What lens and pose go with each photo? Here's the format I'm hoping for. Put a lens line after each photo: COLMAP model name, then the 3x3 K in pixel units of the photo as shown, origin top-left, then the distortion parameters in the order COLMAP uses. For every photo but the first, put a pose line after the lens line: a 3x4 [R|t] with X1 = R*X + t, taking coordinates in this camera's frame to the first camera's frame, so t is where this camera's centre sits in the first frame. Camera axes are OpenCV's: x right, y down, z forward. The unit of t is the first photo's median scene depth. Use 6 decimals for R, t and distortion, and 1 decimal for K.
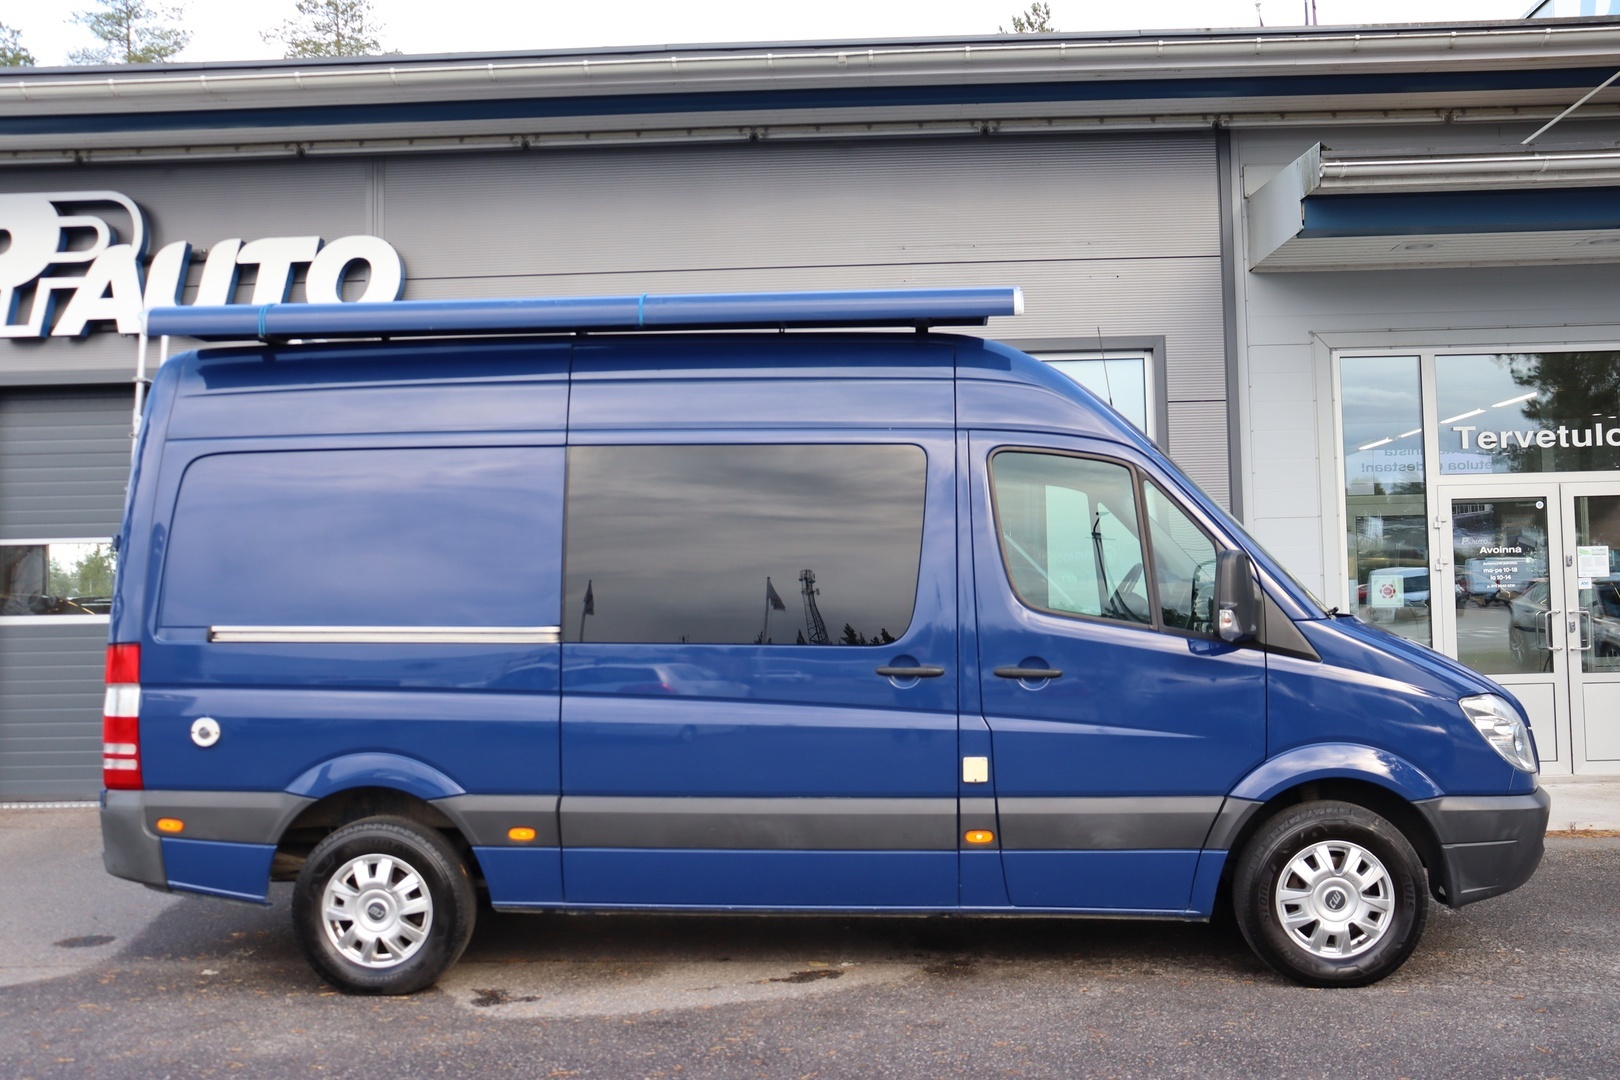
lens RADIAL K [[1703.0, 0, 810.0], [0, 1703.0, 540.0], [0, 0, 1]] dist [-0.053718, 0.012247]
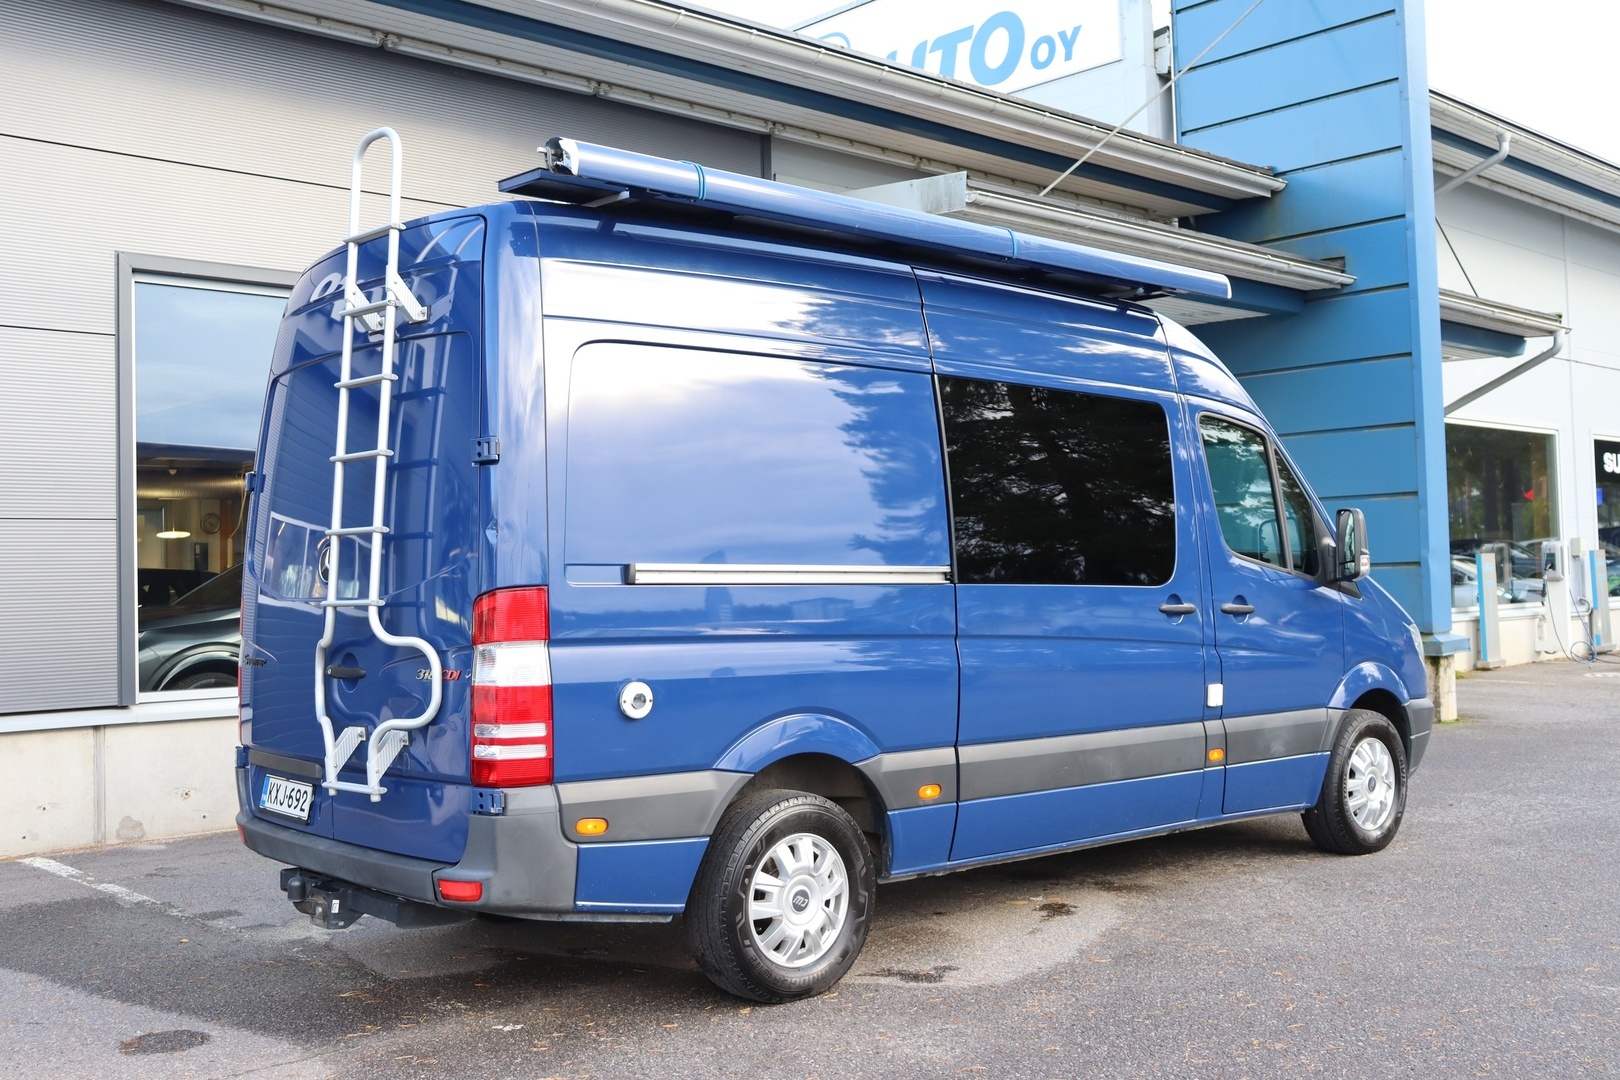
lens RADIAL K [[1703.0, 0, 810.0], [0, 1703.0, 540.0], [0, 0, 1]] dist [-0.053718, 0.012247]
pose [[0.673877, 0.025221, 0.738413, -0.887207], [0.003581, 0.999294, -0.037400, 0.070575], [-0.738835, 0.027848, 0.673311, 0.418739]]
